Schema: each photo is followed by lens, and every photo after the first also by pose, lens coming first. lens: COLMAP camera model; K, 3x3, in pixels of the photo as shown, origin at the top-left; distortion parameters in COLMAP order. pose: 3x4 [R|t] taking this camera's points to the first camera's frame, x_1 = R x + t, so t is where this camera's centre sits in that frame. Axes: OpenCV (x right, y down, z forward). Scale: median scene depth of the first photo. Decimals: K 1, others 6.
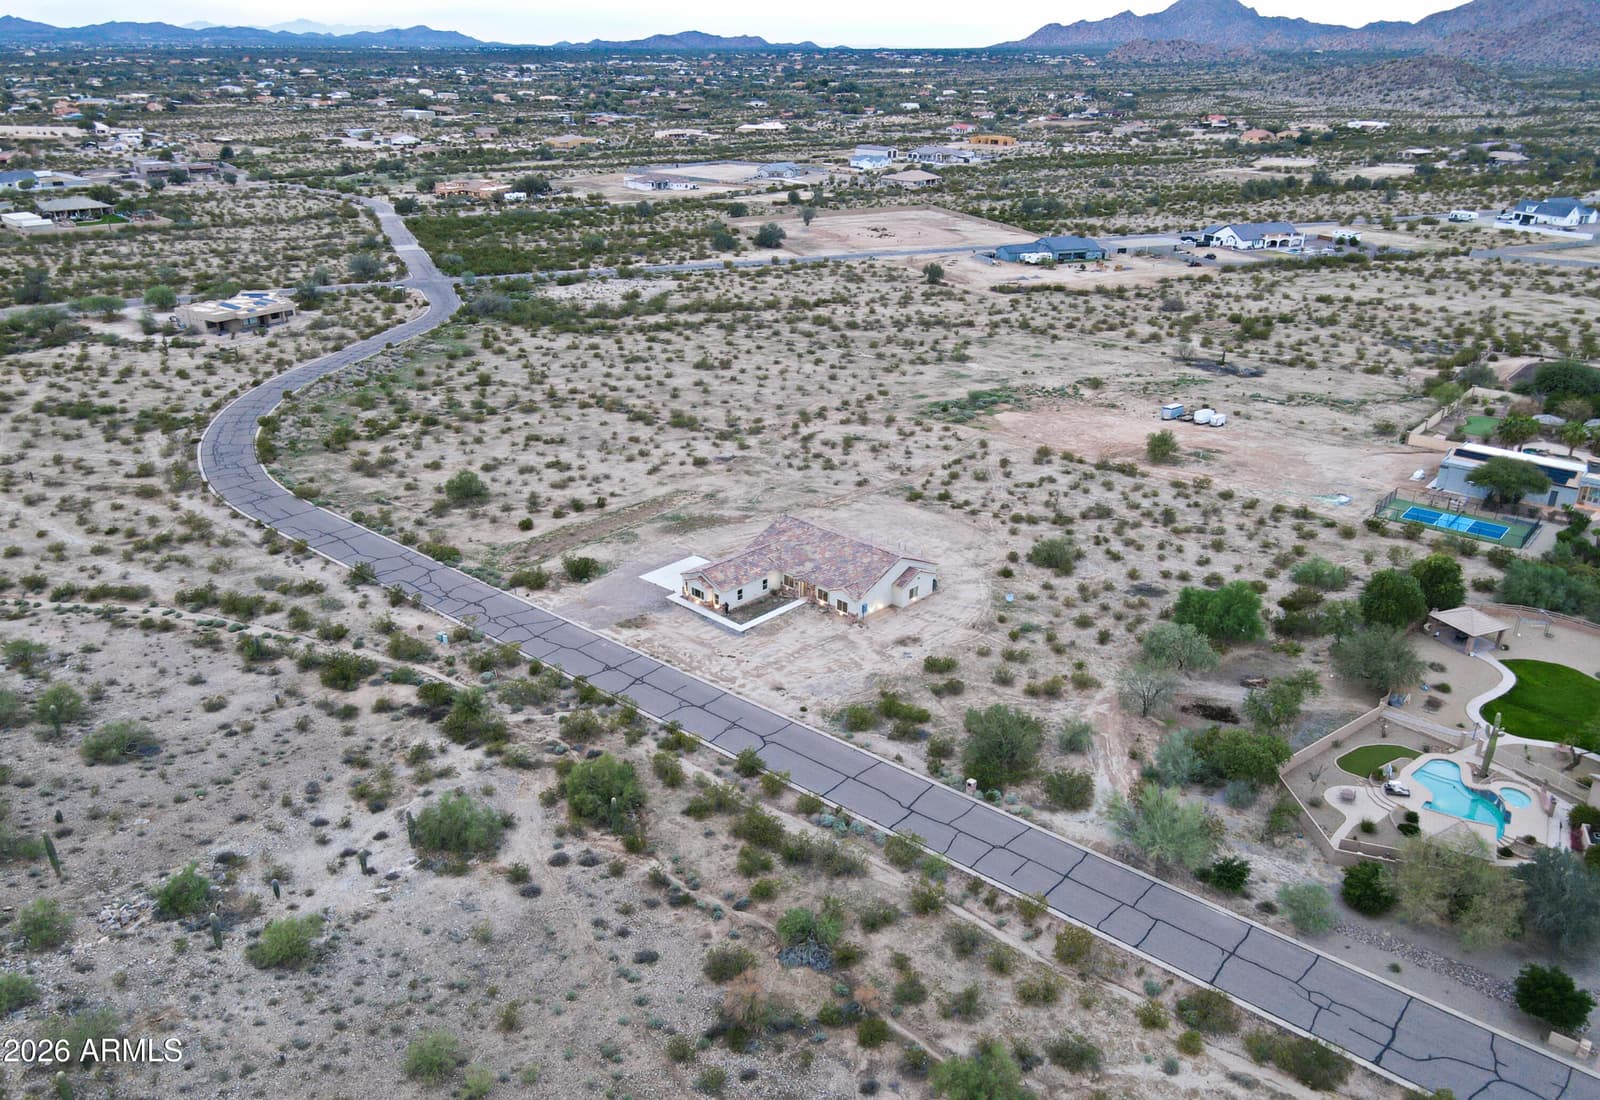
lens RADIAL K [[1189.6, 0, 779.8], [0, 1189.6, 551.5], [0, 0, 1]] dist [-0.013062, 0.047462]
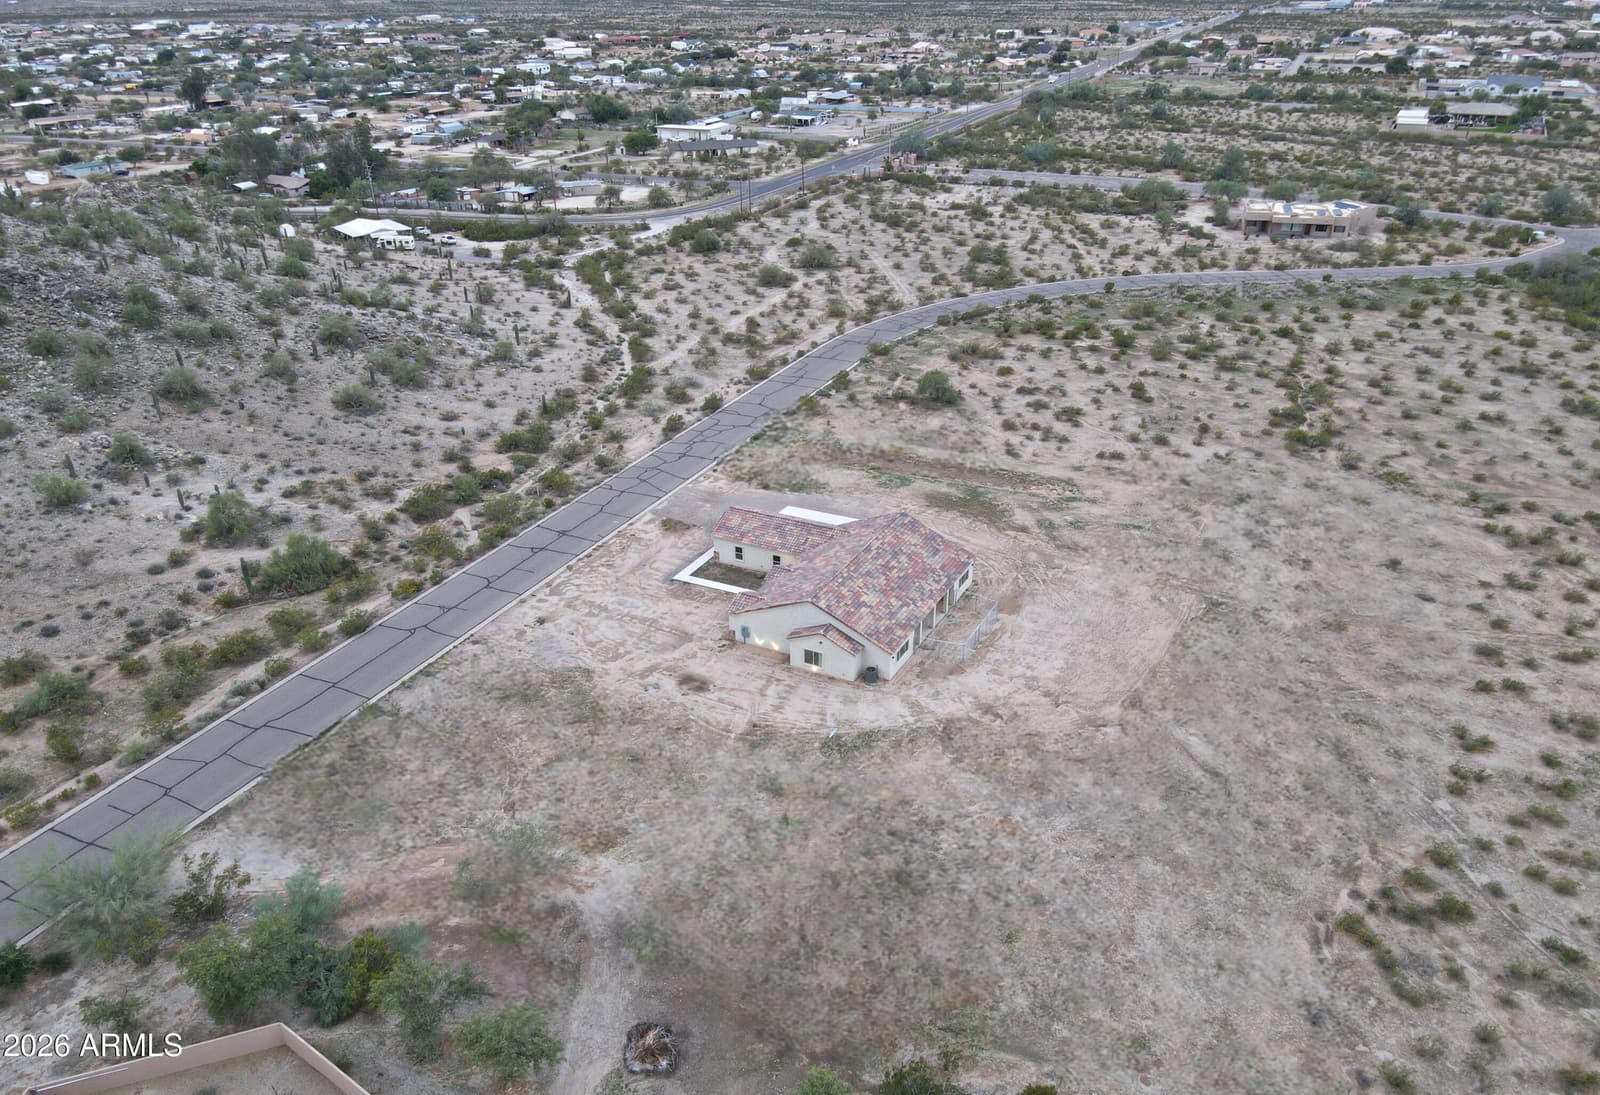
lens RADIAL K [[1189.6, 0, 779.8], [0, 1189.6, 549.0], [0, 0, 1]] dist [-0.013062, 0.047462]
pose [[0.296695, 0.413891, -0.860620, 0.658111], [-0.364768, 0.881983, 0.298413, -0.214201], [0.882562, 0.225389, 0.412654, 0.673582]]
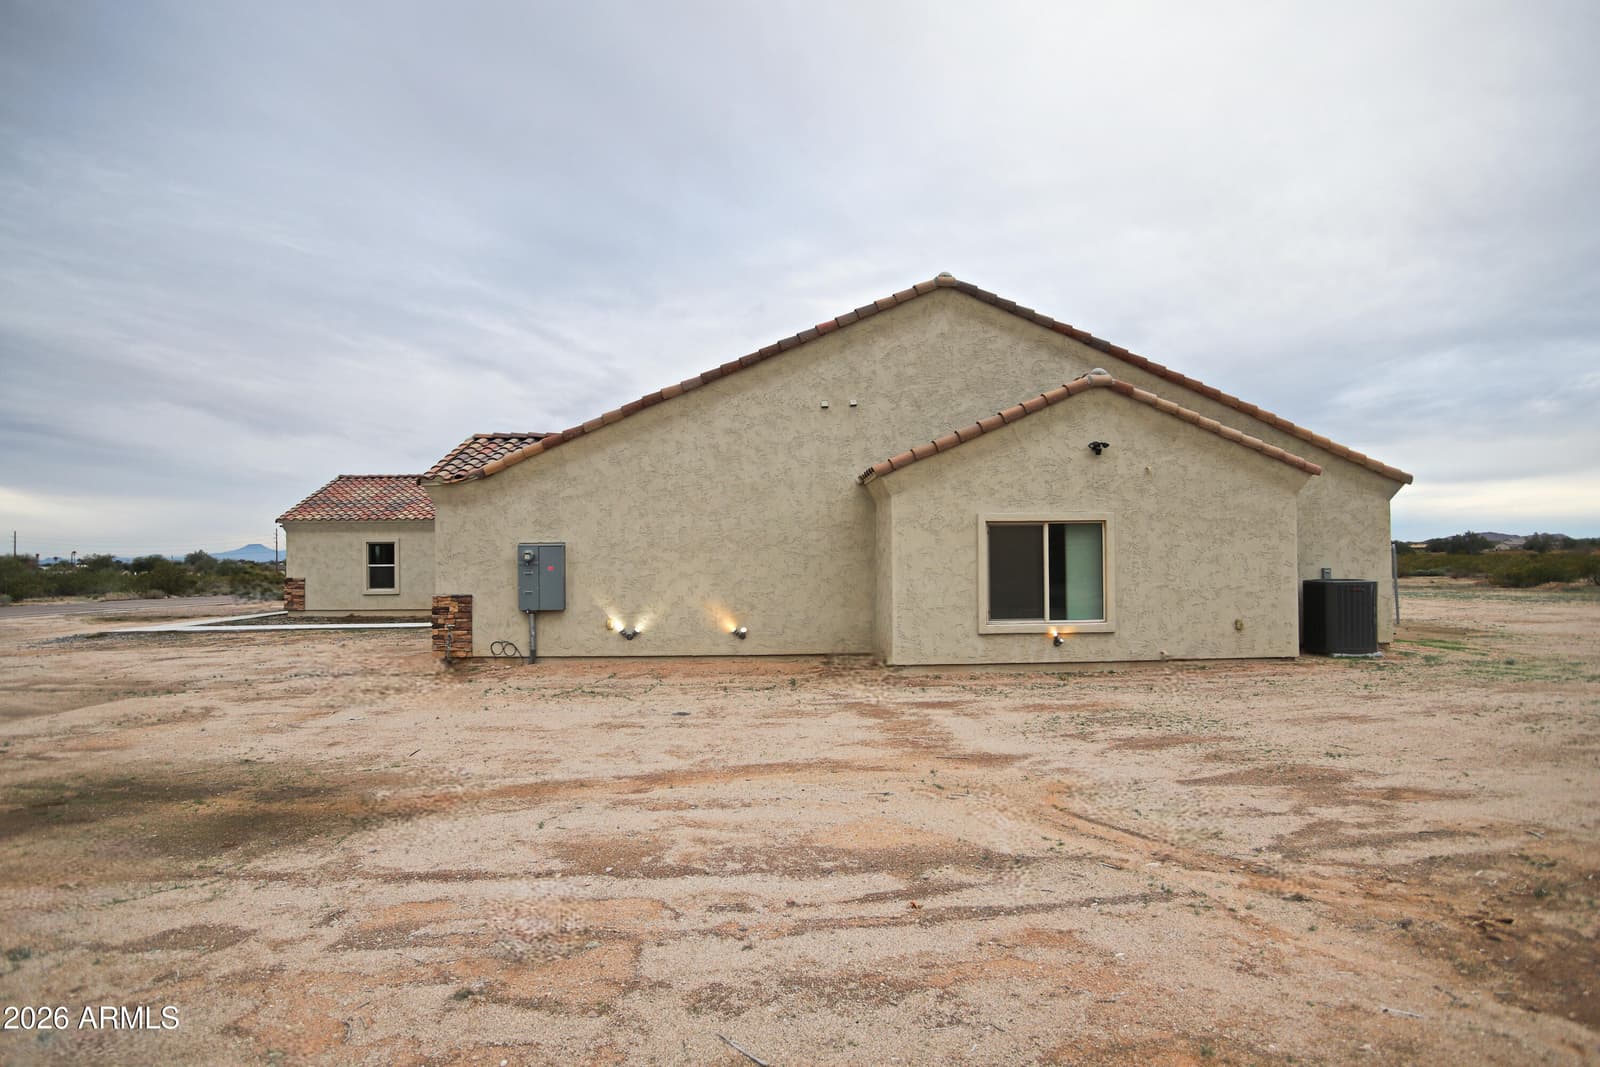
lens RADIAL K [[874.3, 0, 826.5], [0, 874.3, 532.3], [0, 0, 1]] dist [-0.041491, 0.001839]
pose [[0.752625, -0.020848, -0.658119, 0.148981], [-0.254011, 0.912939, -0.319406, 0.062746], [0.607481, 0.407563, 0.681806, 0.910751]]
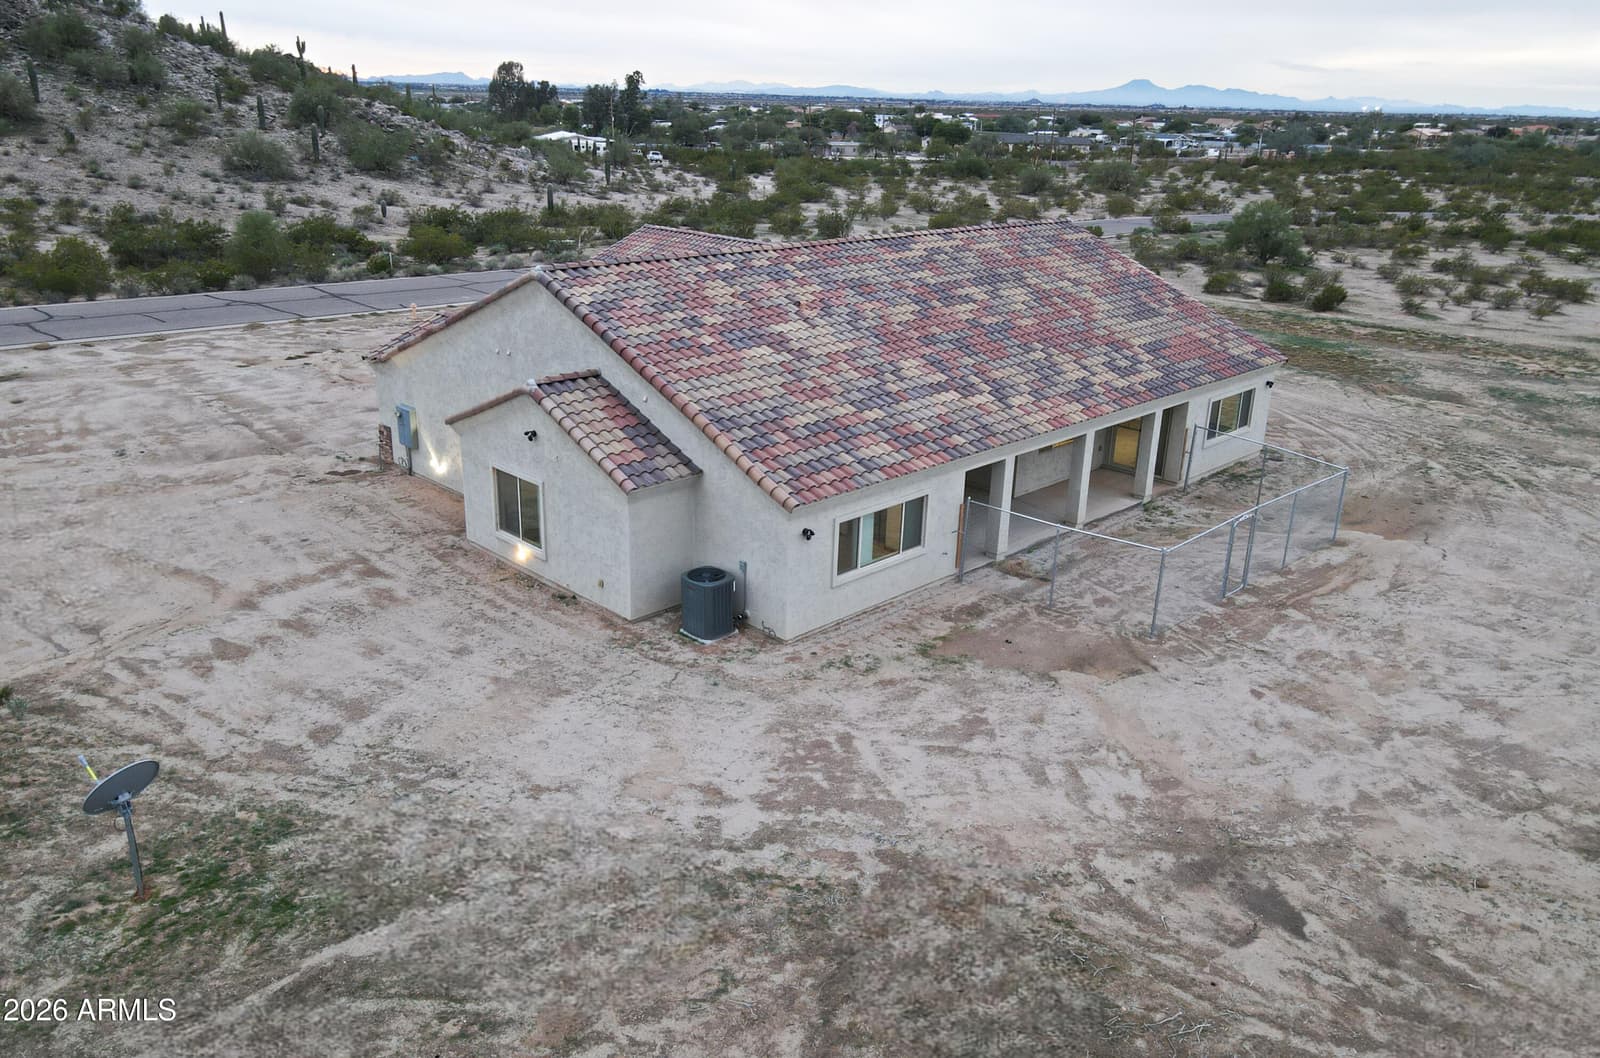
lens RADIAL K [[1190.8, 0, 800.0], [0, 1190.8, 529.0], [0, 0, 1]] dist [0.031989, -0.003572]
pose [[0.010895, 0.342222, -0.939556, 0.268353], [-0.421366, 0.853685, 0.306058, -0.031023], [0.906825, 0.392563, 0.153501, 0.993000]]
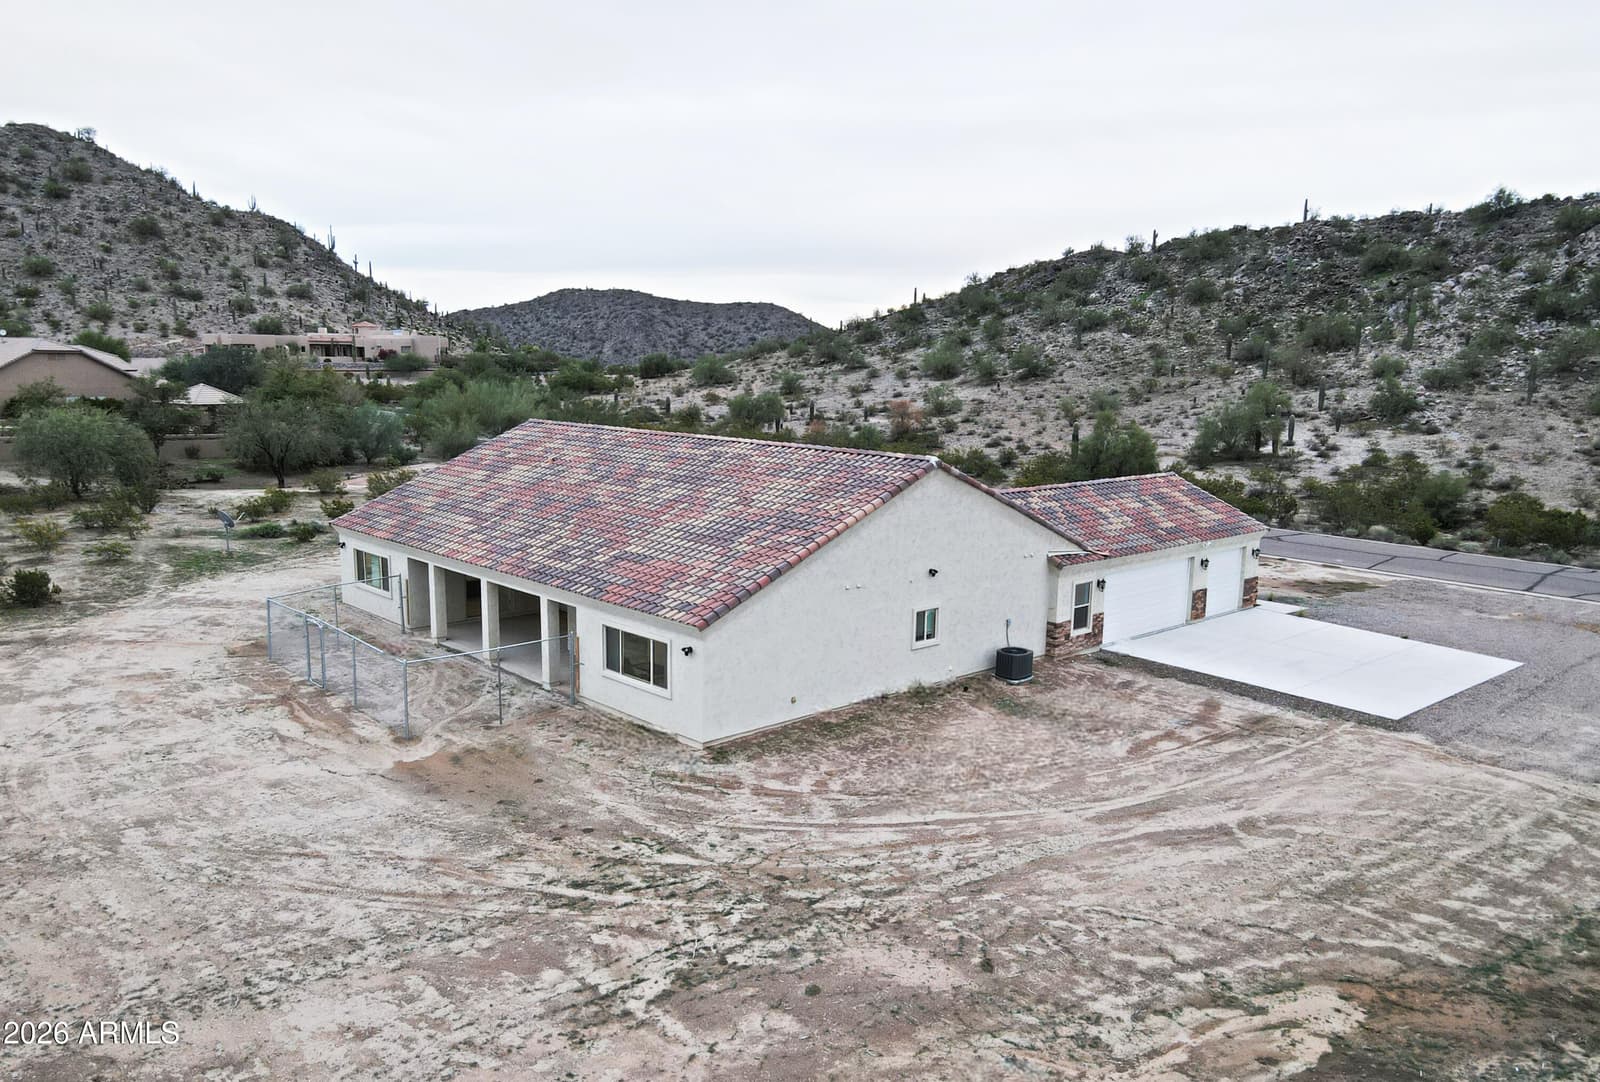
lens RADIAL K [[1131.2, 0, 810.6], [0, 1131.2, 547.8], [0, 0, 1]] dist [-0.000107, -0.000629]
pose [[-0.999559, -0.025529, -0.015154, 0.030655], [-0.029669, 0.840797, 0.540538, -0.127242], [-0.001058, 0.540749, -0.841183, 1.231470]]
